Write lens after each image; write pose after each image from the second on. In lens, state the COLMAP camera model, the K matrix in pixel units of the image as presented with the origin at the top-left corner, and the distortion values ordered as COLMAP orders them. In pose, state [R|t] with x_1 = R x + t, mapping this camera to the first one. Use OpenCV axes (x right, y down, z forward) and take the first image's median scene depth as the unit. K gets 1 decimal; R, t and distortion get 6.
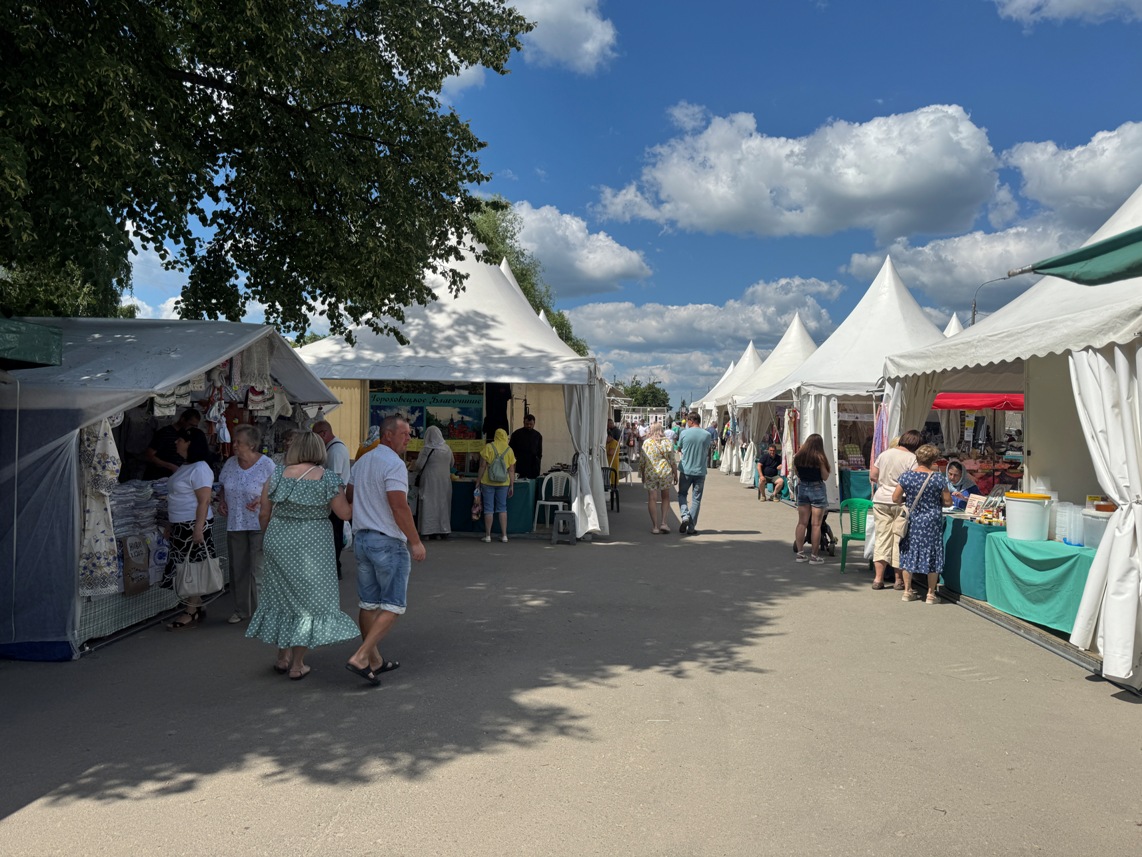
lens RADIAL K [[788.3, 0, 571.0], [0, 788.3, 428.5], [0, 0, 1]] dist [0.129904, -0.182653]
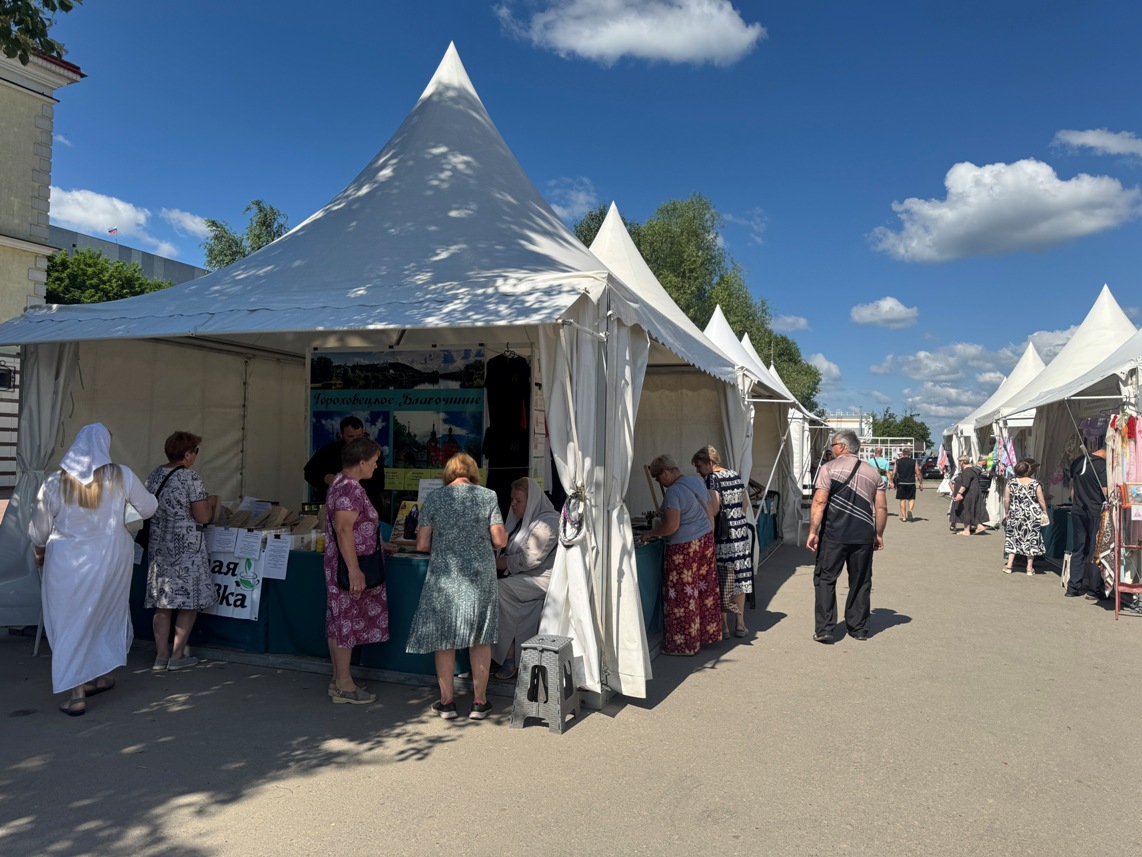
lens RADIAL K [[788.3, 0, 571.0], [0, 788.3, 428.5], [0, 0, 1]] dist [0.129904, -0.182653]
pose [[0.954210, -0.012906, -0.298858, 0.115505], [-0.002181, 0.998742, -0.050092, 0.013909], [0.299129, 0.048450, 0.952982, 0.483568]]
